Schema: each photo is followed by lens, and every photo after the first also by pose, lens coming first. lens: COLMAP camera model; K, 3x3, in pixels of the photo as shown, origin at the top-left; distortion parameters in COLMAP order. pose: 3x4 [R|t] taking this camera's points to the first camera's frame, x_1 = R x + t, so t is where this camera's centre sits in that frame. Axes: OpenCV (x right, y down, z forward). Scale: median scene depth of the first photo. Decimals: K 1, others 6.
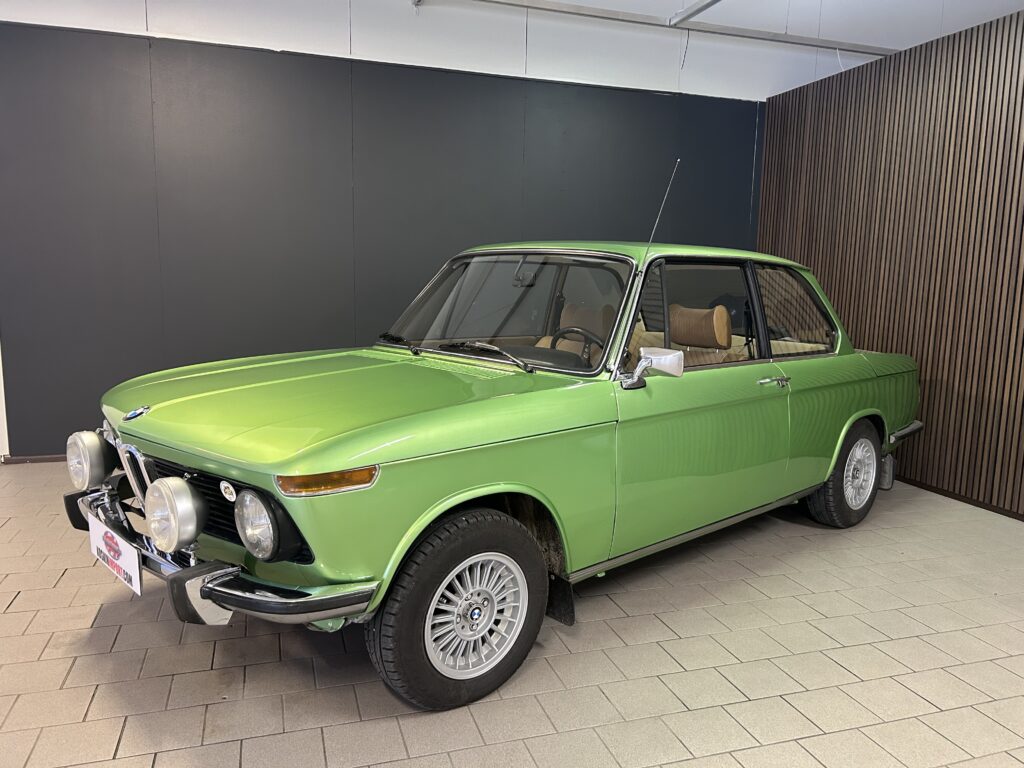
lens RADIAL K [[778.0, 0, 519.1], [0, 778.0, 386.5], [0, 0, 1]] dist [0.029694, -0.022490]
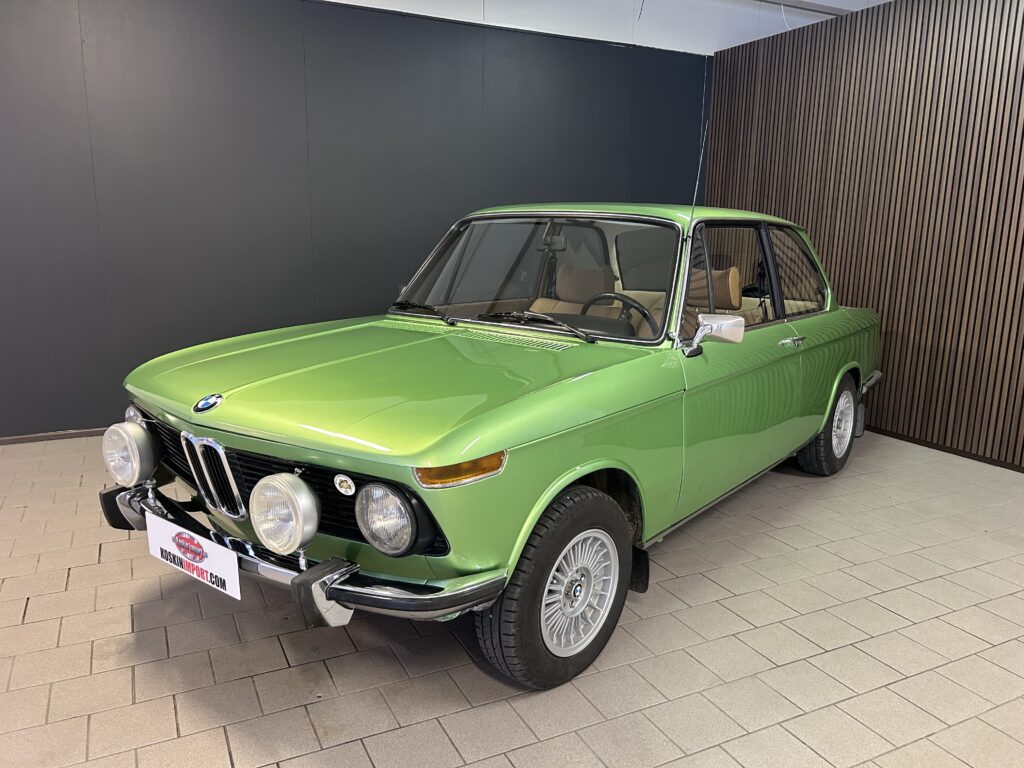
lens RADIAL K [[778.0, 0, 510.6], [0, 778.0, 386.1], [0, 0, 1]] dist [0.029694, -0.022490]
pose [[0.988285, -0.036002, 0.148312, -0.237719], [0.026320, 0.997424, 0.066733, -0.031876], [-0.150333, -0.062047, 0.986686, 0.042332]]
